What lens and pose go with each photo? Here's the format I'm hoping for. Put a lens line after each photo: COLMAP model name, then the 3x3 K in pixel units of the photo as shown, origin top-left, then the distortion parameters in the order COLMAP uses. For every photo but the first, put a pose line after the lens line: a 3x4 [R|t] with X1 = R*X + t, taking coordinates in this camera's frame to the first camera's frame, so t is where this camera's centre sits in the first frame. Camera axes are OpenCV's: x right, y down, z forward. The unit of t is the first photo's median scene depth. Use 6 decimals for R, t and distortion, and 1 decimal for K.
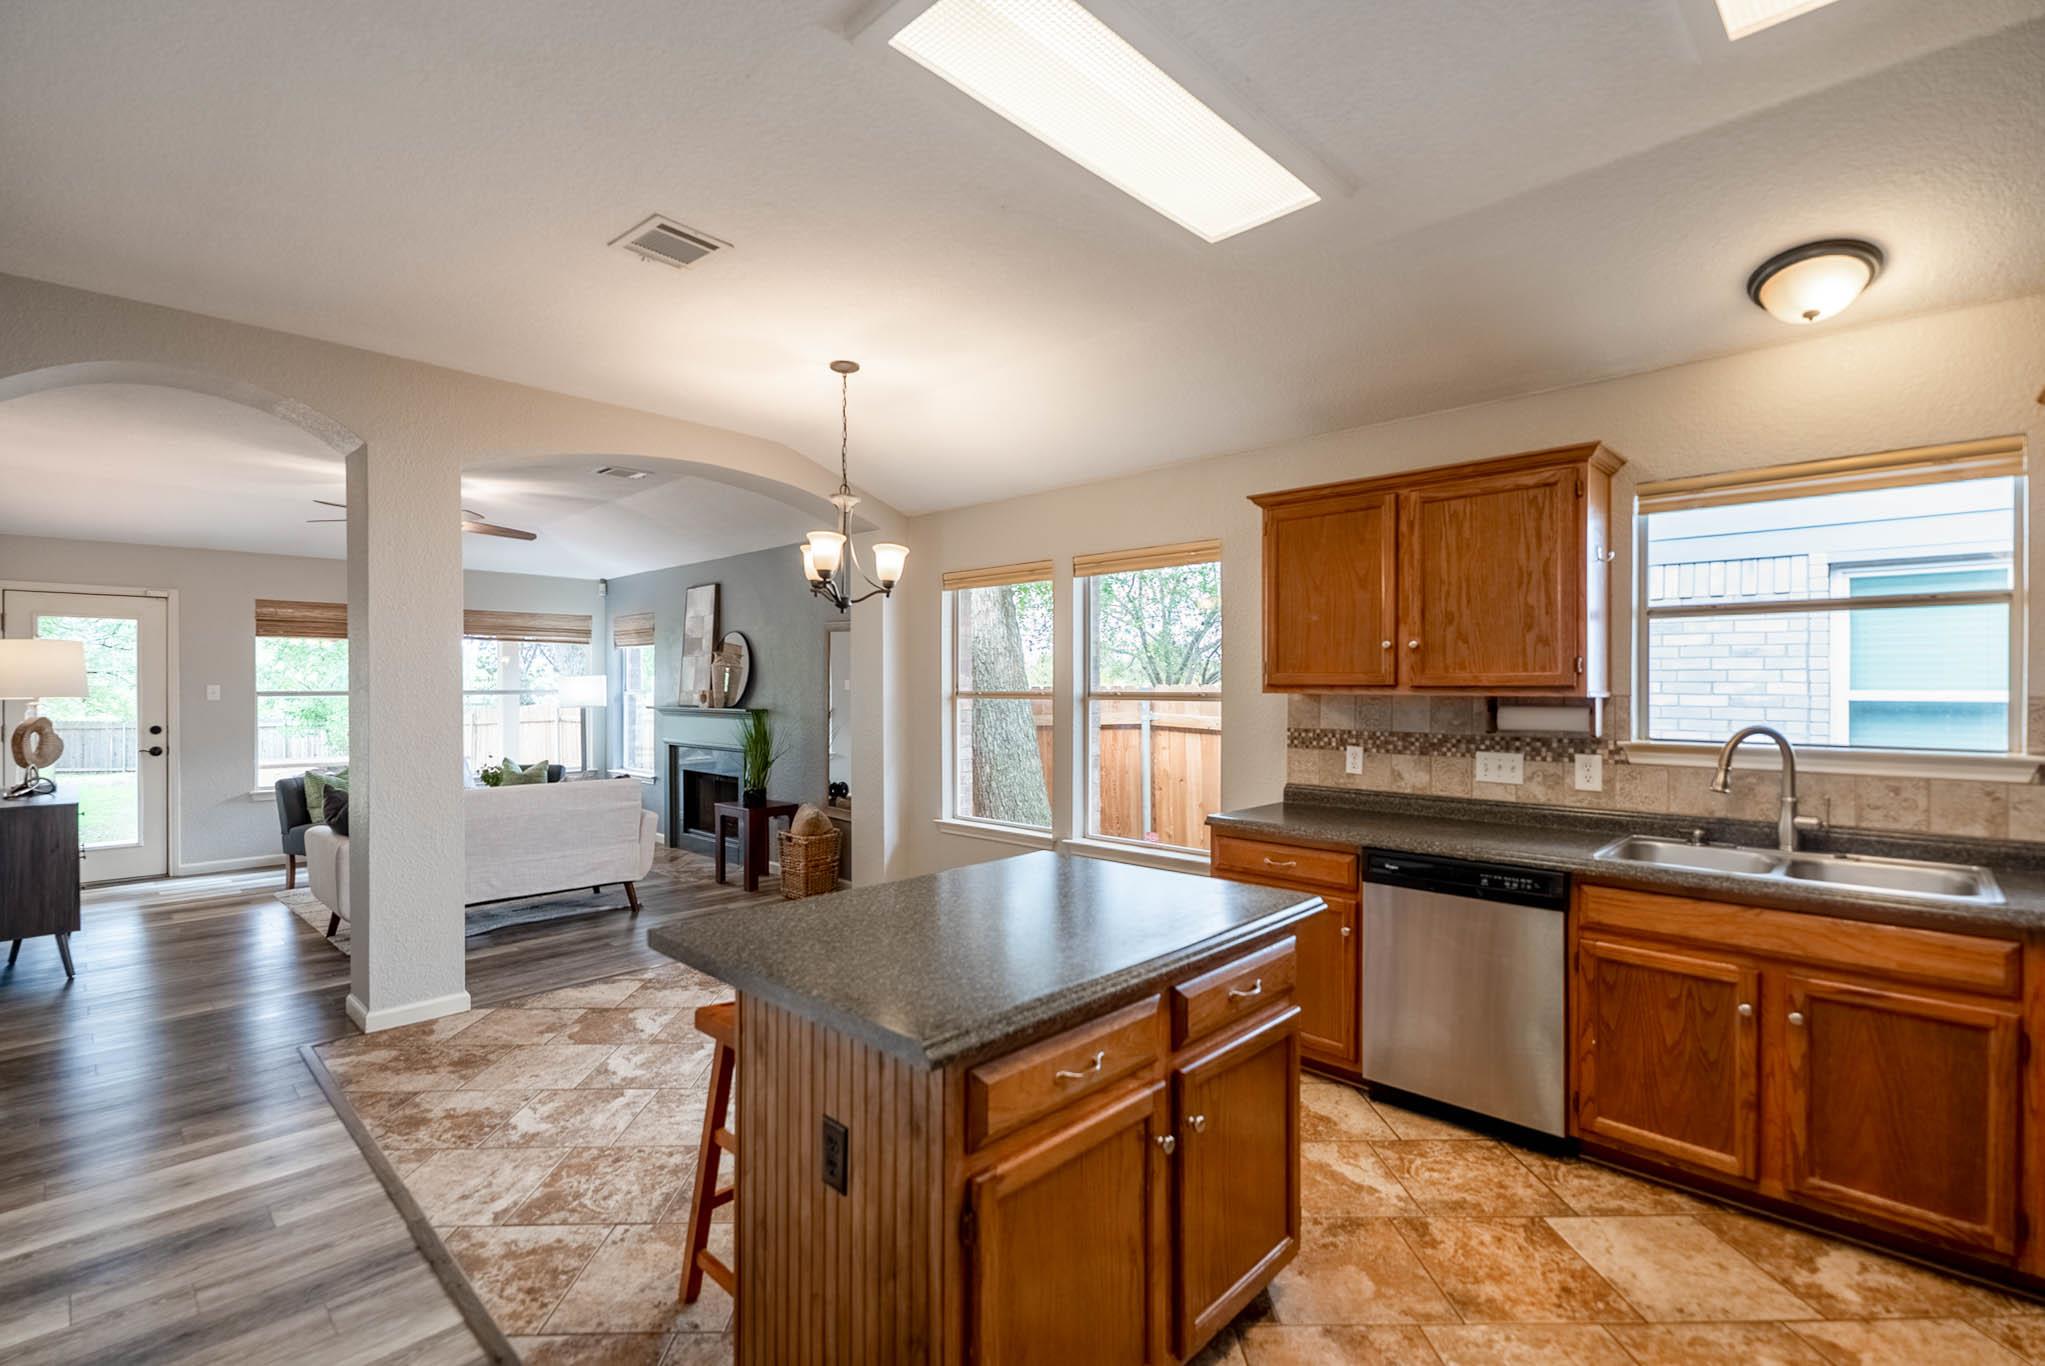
lens RADIAL K [[921.9, 0, 1020.3], [0, 921.9, 689.3], [0, 0, 1]] dist [0.007157, -0.003989]
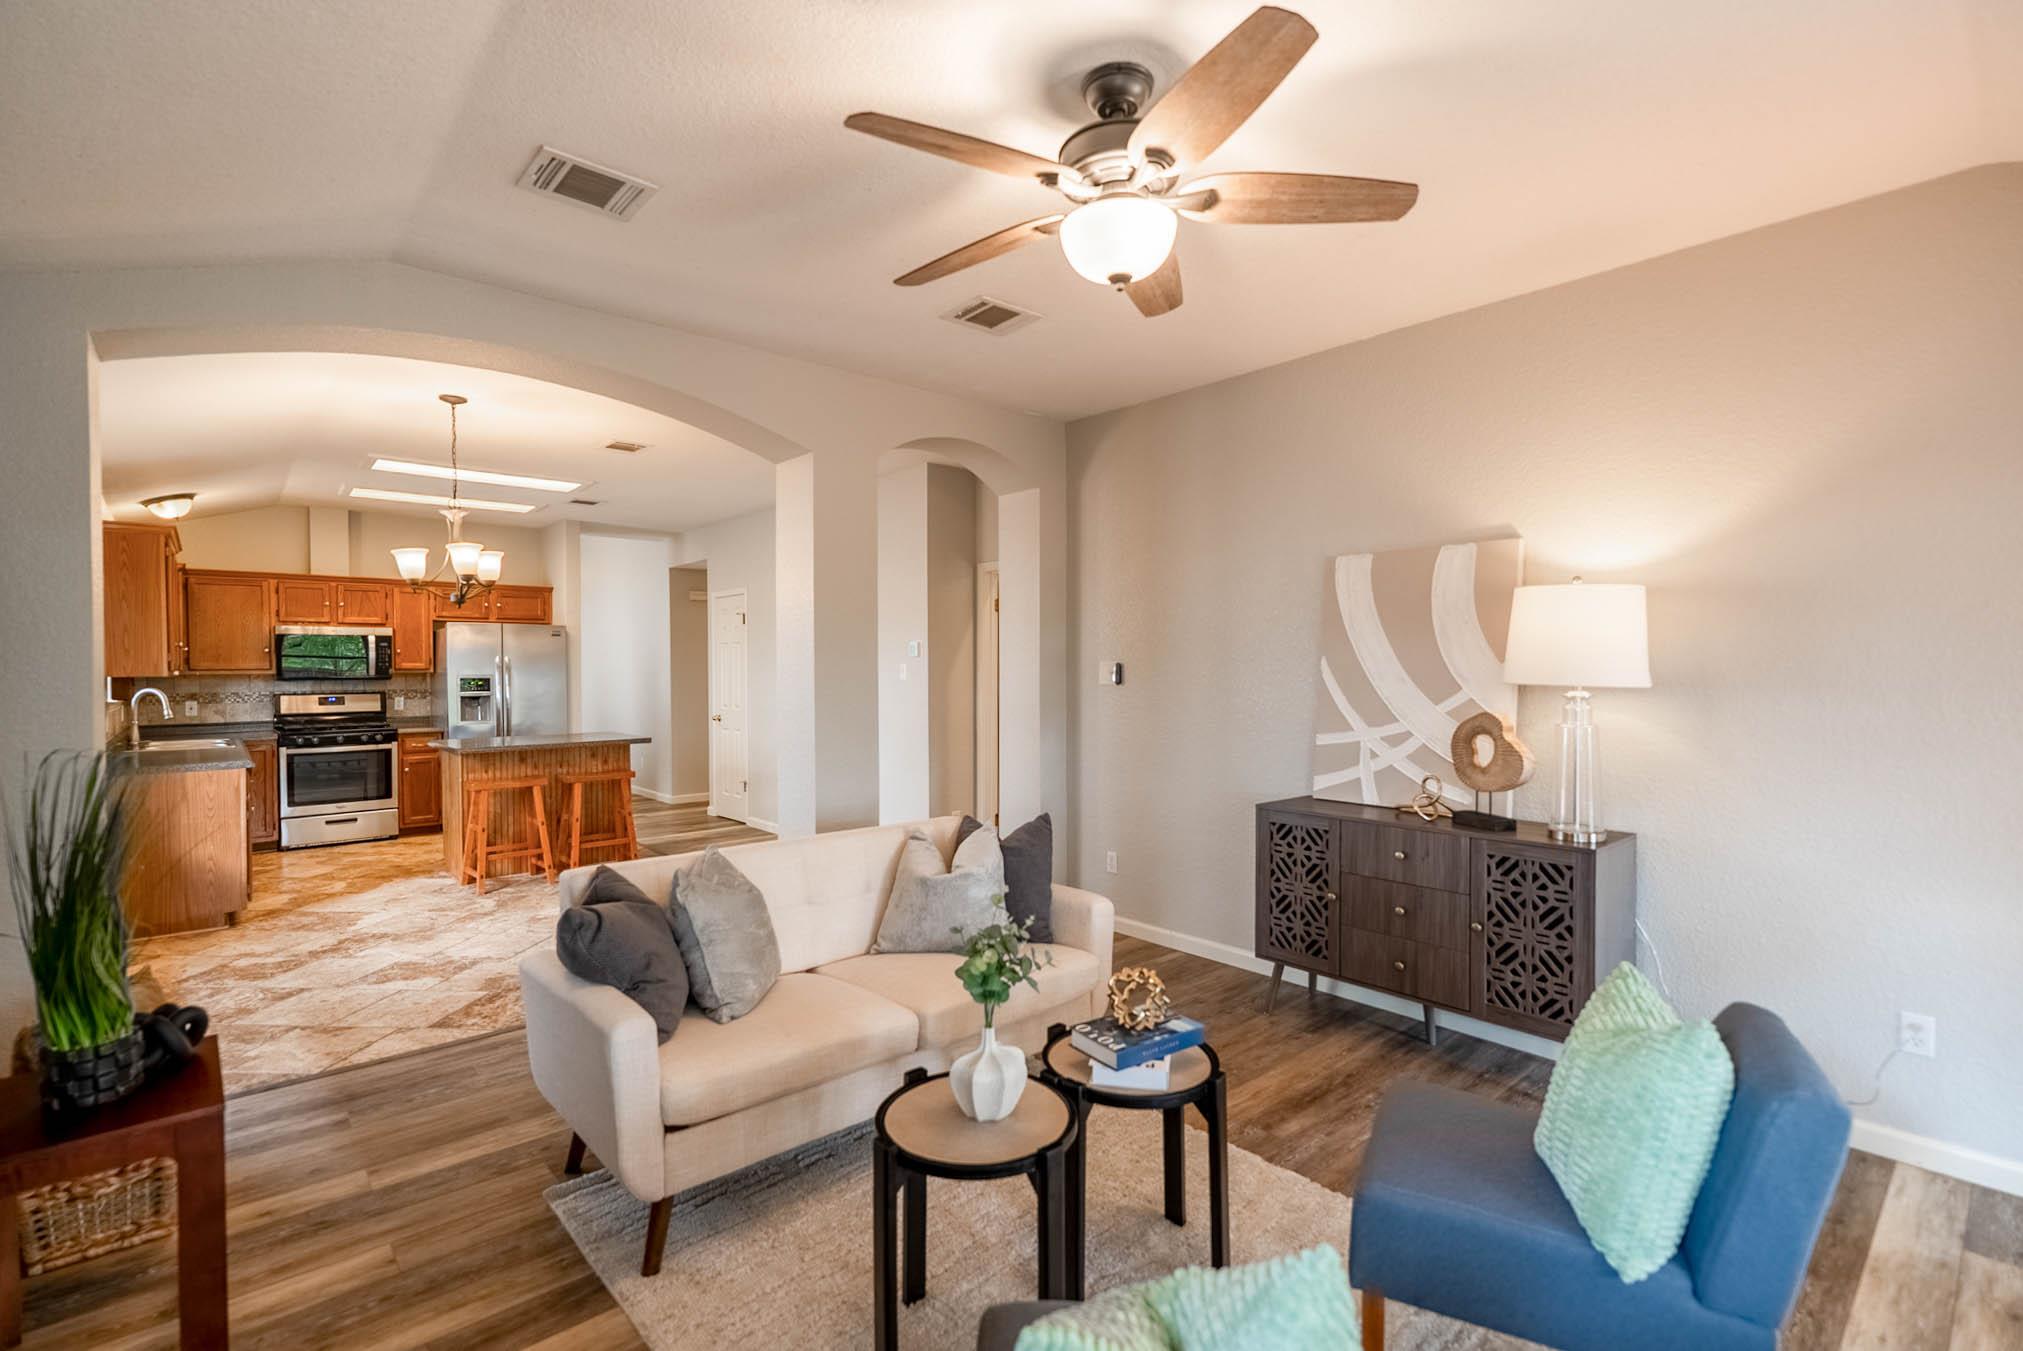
lens RADIAL K [[912.0, 0, 1014.9], [0, 912.0, 676.6], [0, 0, 1]] dist [0.007157, -0.003989]
pose [[-0.997261, 0.004496, 0.073832, -1.129209], [0.005821, 0.999826, 0.017739, -0.012392], [-0.073739, 0.018120, -0.997113, 2.414438]]
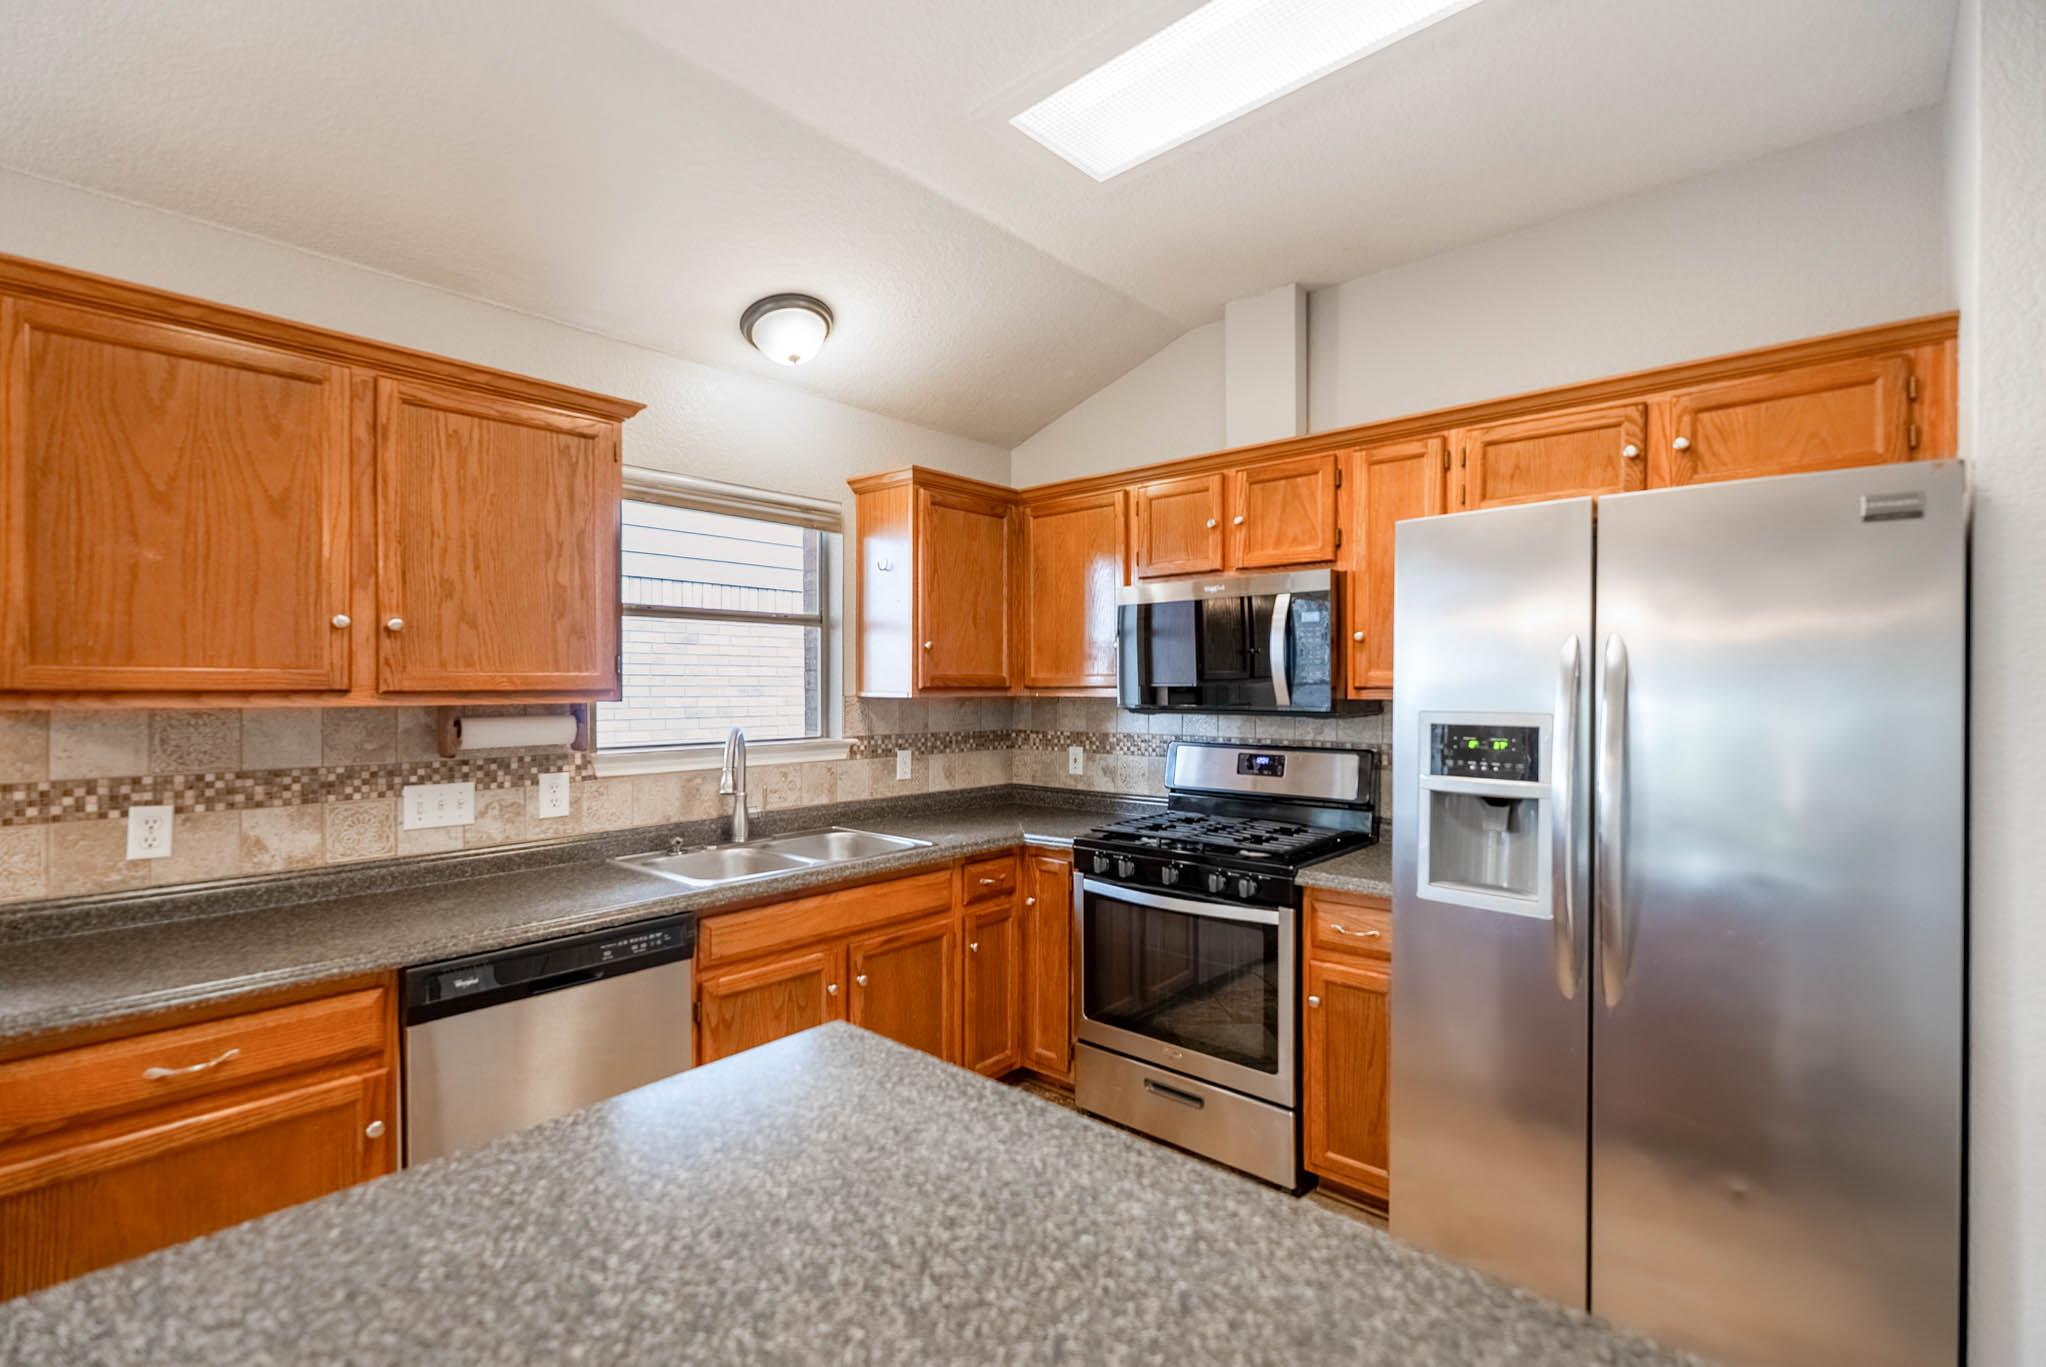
lens RADIAL K [[922.3, 0, 1018.3], [0, 922.3, 688.3], [0, 0, 1]] dist [0.007157, -0.003989]
pose [[-0.039705, -0.002868, 0.999207, -0.206172], [0.007162, 0.999969, 0.003154, -0.004080], [-0.999186, 0.007282, -0.039683, 0.577589]]
